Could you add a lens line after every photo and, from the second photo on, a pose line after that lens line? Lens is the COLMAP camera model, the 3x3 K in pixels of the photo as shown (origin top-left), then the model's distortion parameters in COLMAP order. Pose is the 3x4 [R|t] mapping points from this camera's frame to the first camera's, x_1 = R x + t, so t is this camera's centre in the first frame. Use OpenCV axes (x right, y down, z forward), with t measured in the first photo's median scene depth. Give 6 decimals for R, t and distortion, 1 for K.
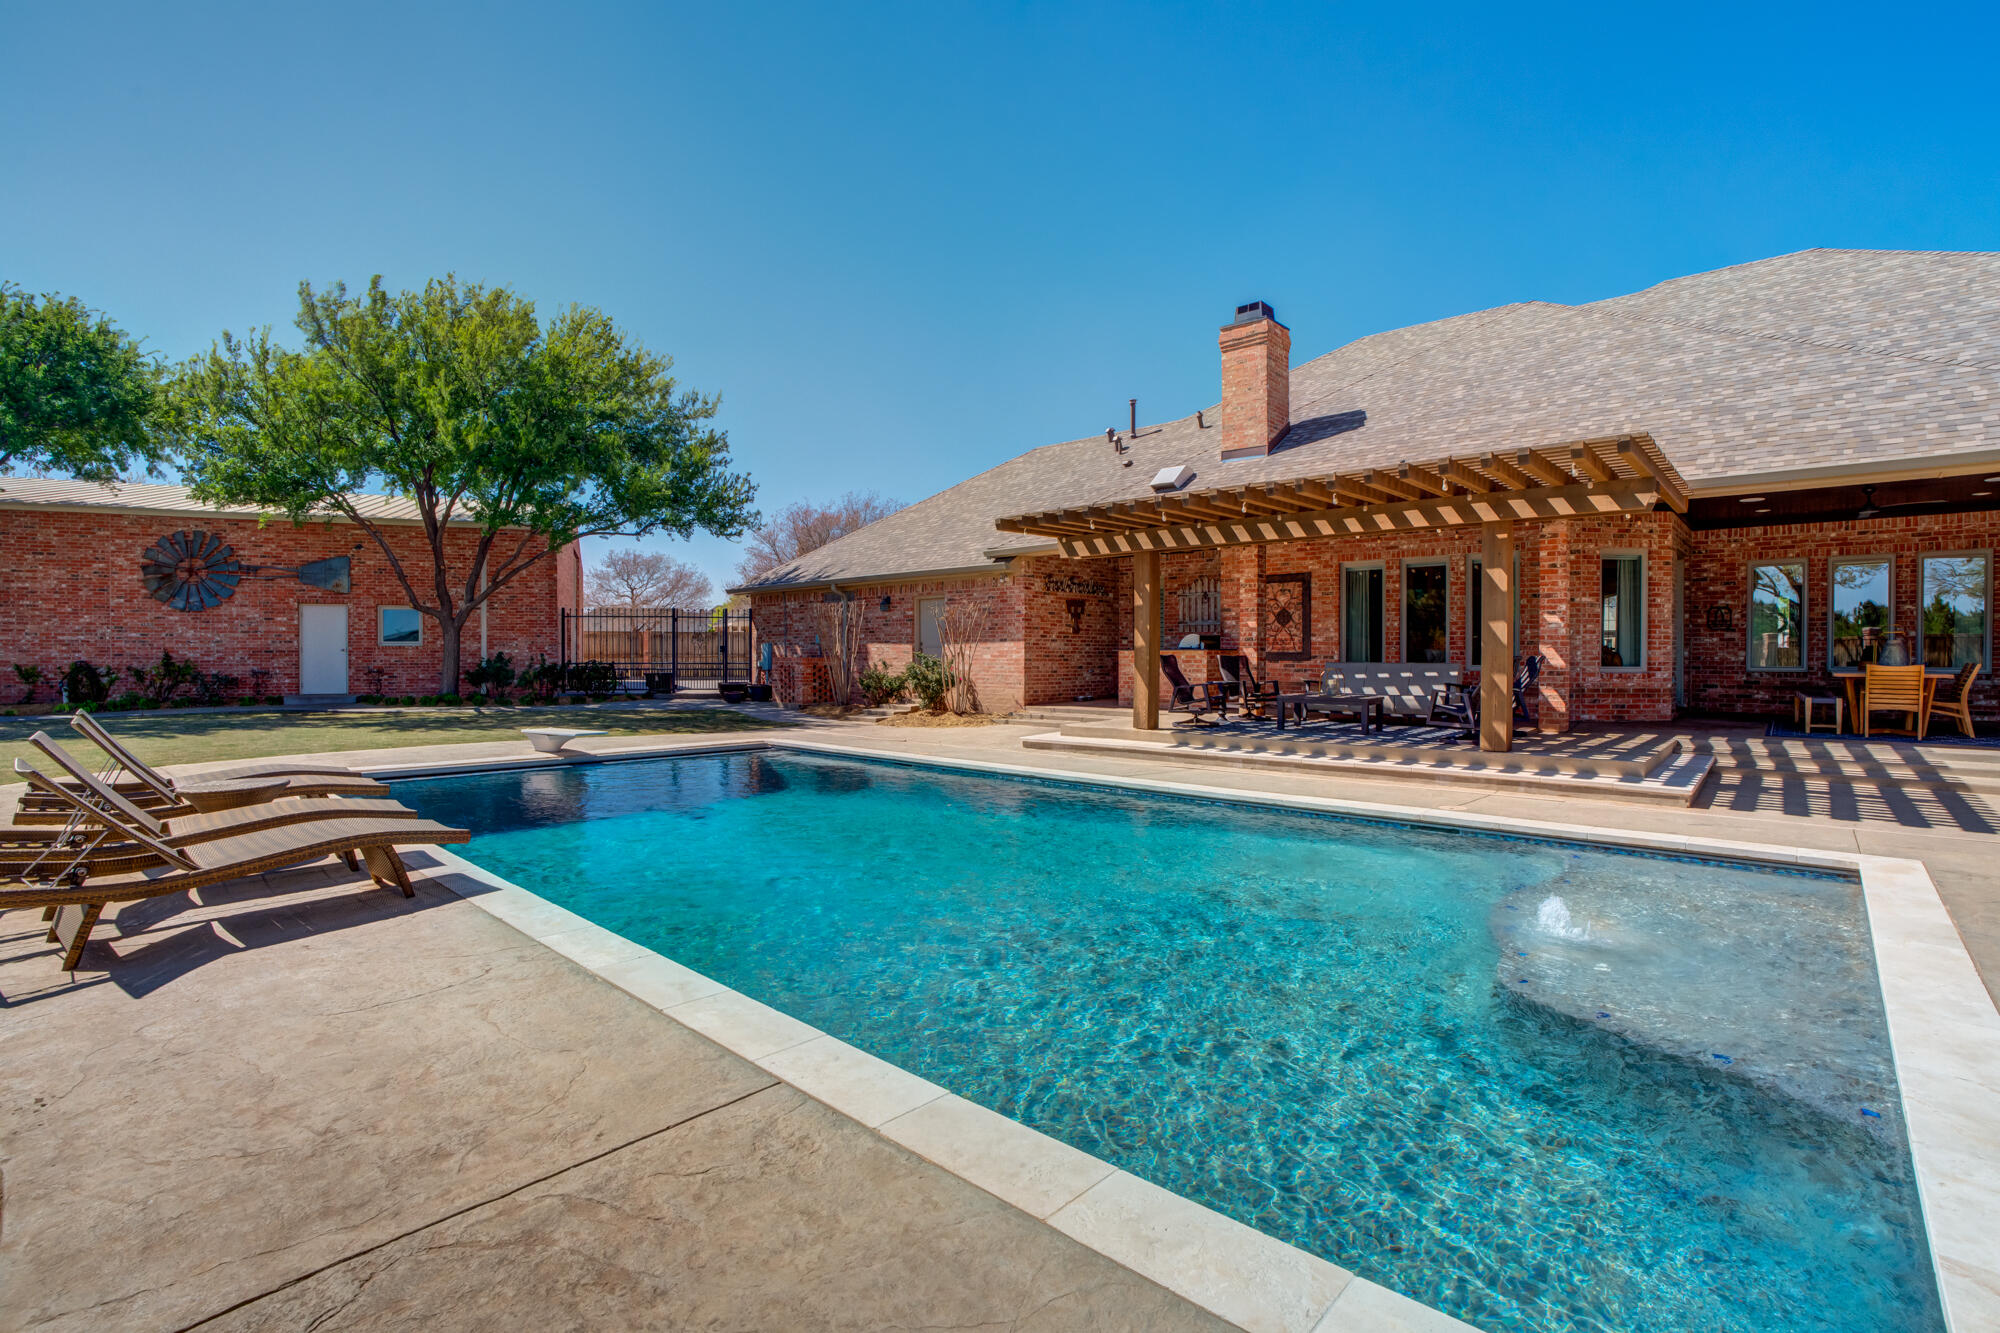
lens RADIAL K [[933.1, 0, 998.9], [0, 933.1, 657.3], [0, 0, 1]] dist [-0.050651, 0.017626]
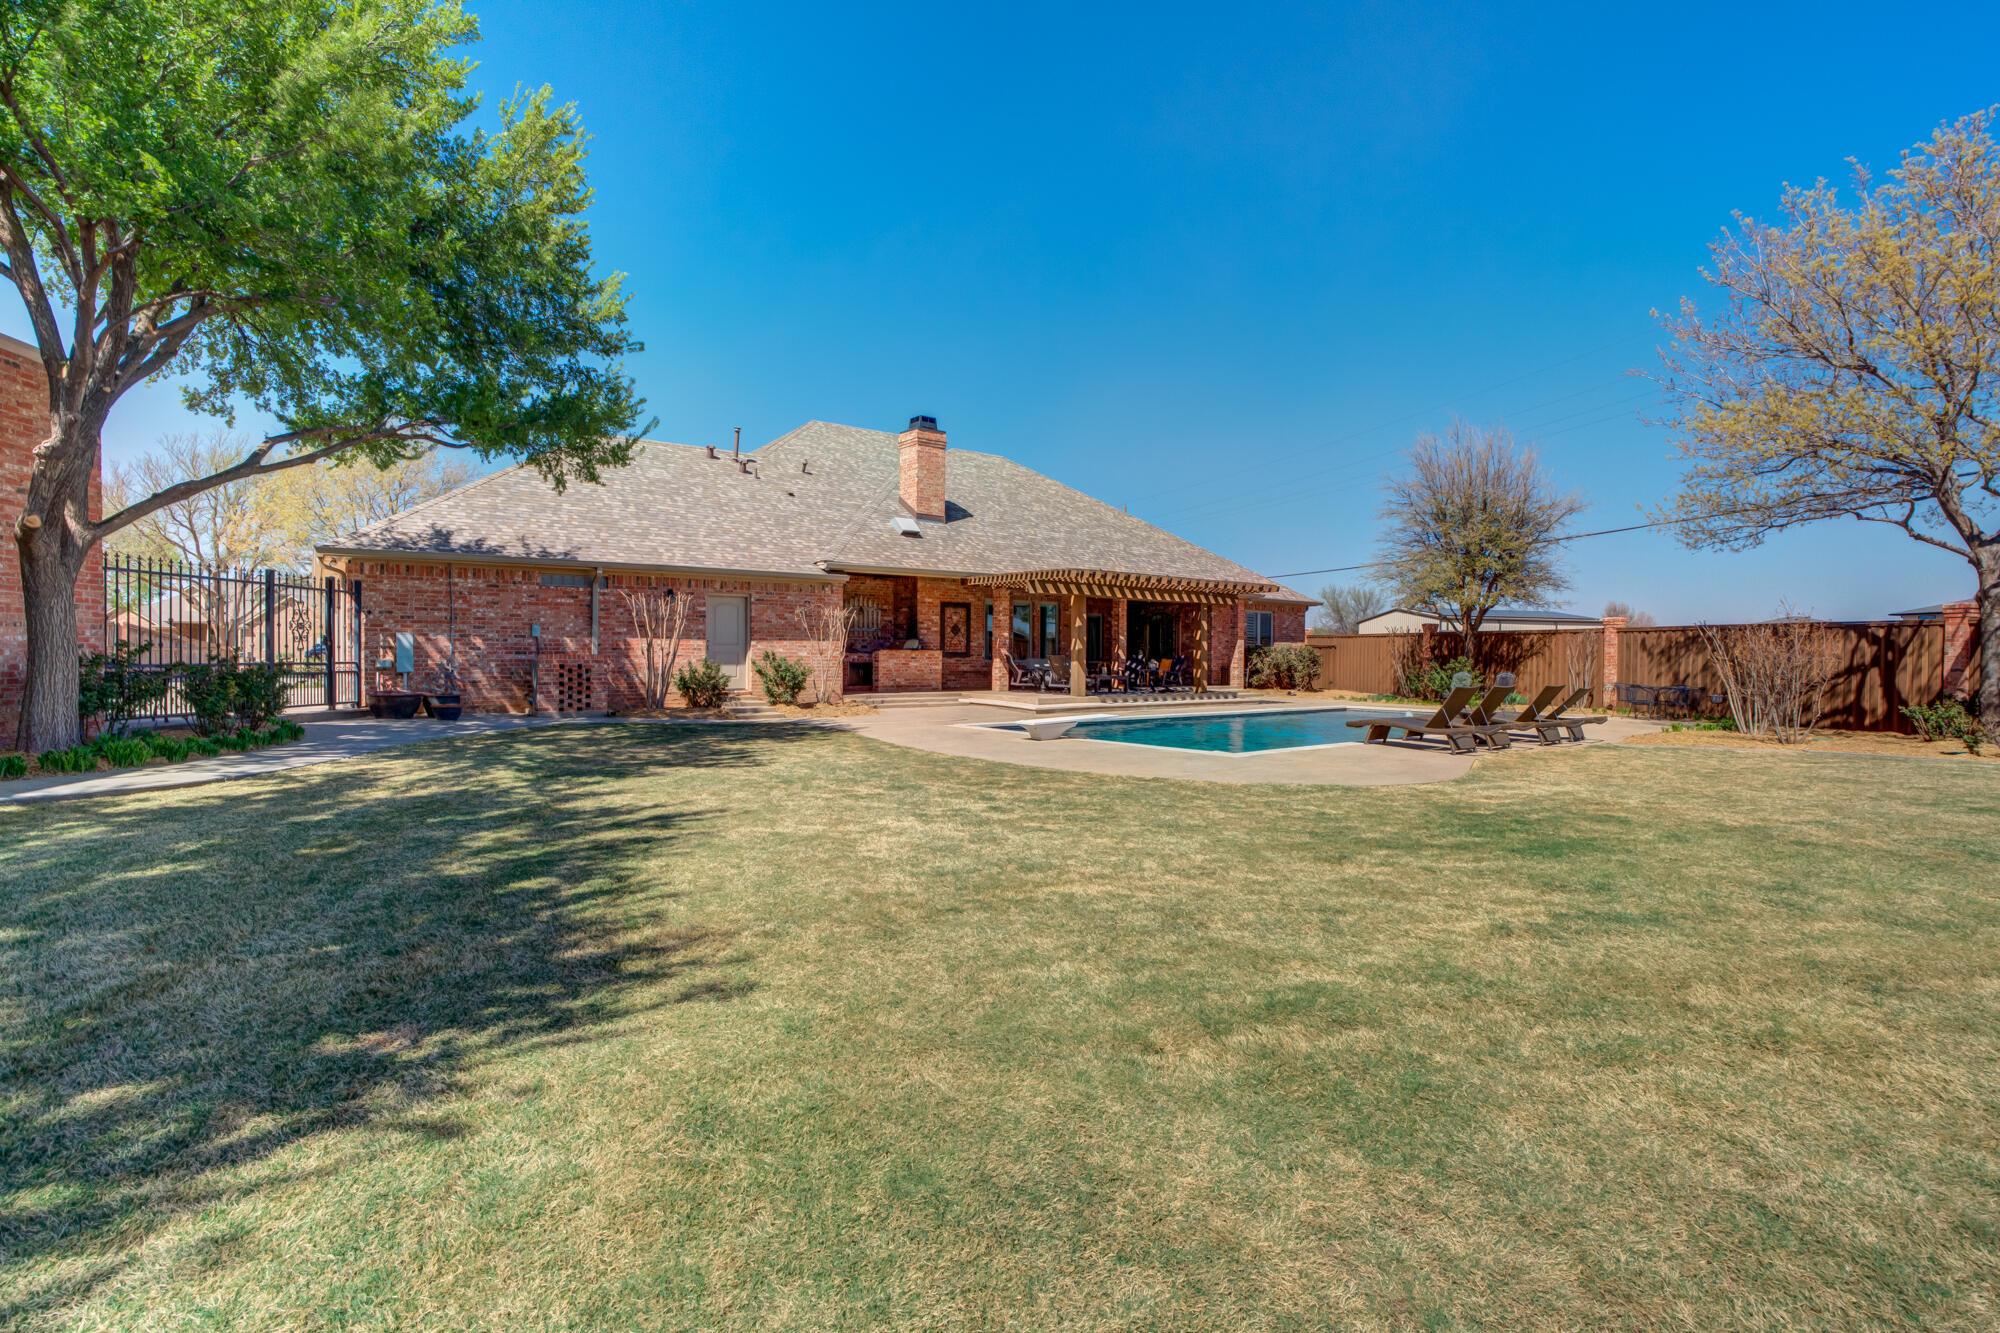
lens RADIAL K [[933.1, 0, 988.4], [0, 933.1, 668.5], [0, 0, 1]] dist [-0.050651, 0.017626]
pose [[0.179045, -0.013011, 0.983755, -1.058234], [-0.003412, 0.999898, 0.013846, 0.000267], [-0.983835, -0.005835, 0.178982, 0.567636]]
